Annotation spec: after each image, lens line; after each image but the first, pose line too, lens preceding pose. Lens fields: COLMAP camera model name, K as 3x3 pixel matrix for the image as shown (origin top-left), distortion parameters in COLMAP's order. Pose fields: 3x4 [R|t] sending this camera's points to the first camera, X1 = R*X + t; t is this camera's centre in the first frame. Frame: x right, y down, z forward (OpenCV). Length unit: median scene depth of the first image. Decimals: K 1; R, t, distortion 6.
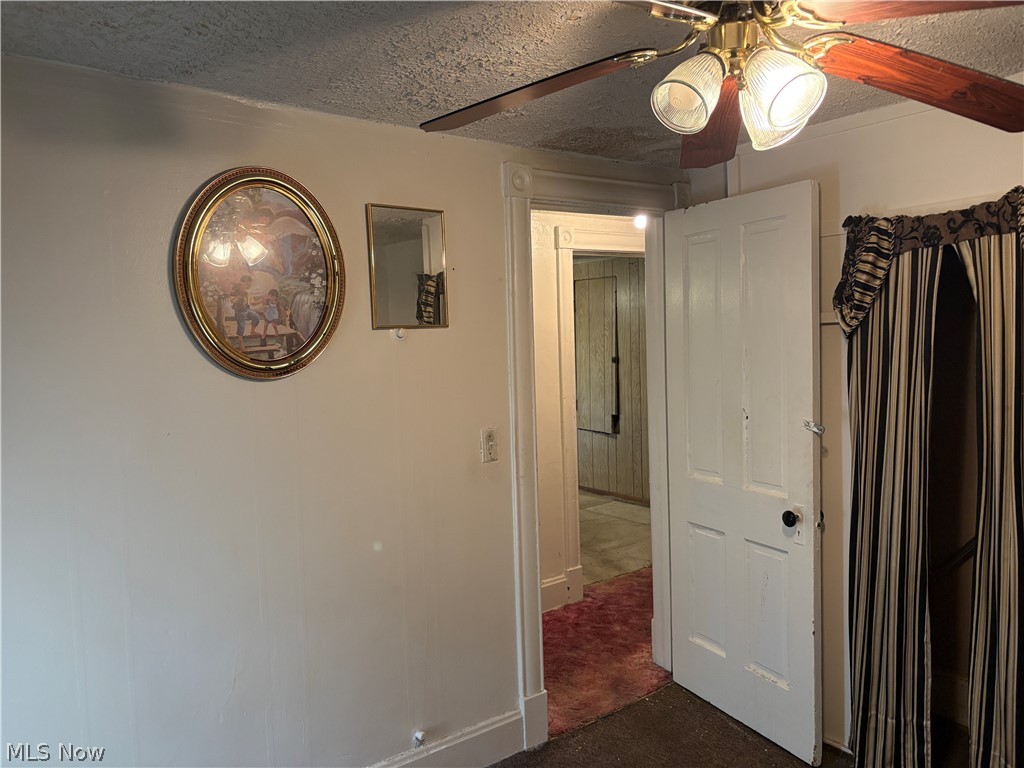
lens RADIAL K [[776.8, 0, 512.9], [0, 776.8, 387.1], [0, 0, 1]] dist [0.001855, -0.001580]
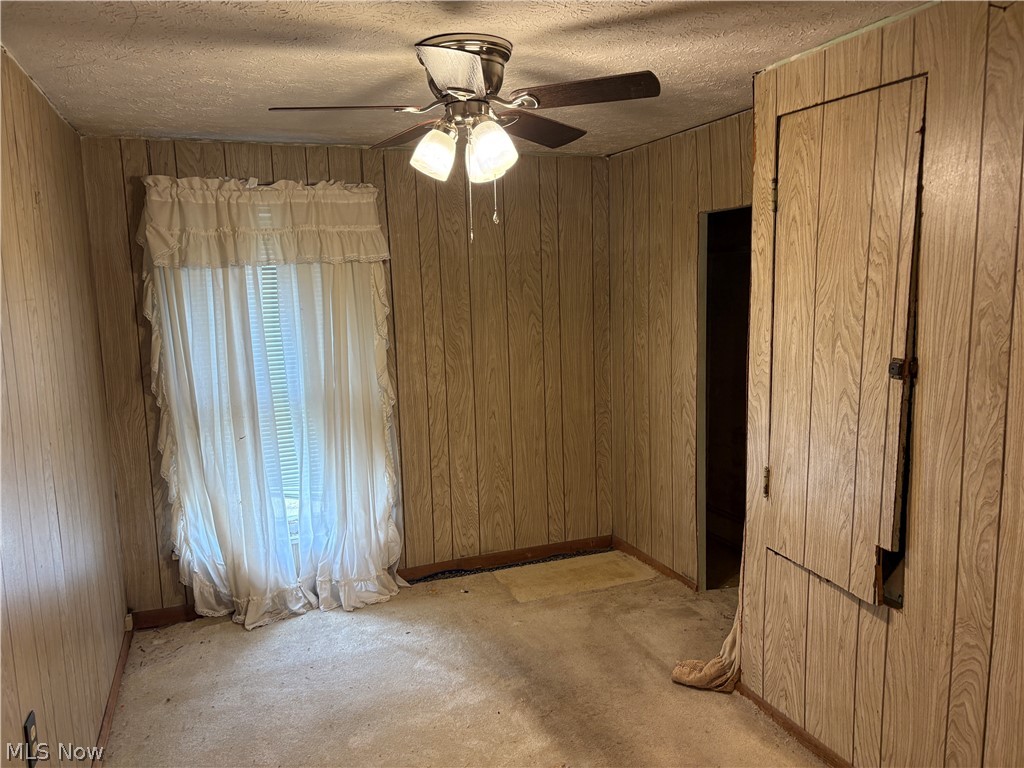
lens RADIAL K [[776.8, 0, 508.7], [0, 776.8, 383.5], [0, 0, 1]] dist [0.001855, -0.001580]
pose [[0.956213, 0.048199, -0.288677, 0.073928], [-0.027666, 0.996815, 0.074791, -0.046999], [0.291362, -0.063529, 0.954501, 0.672382]]
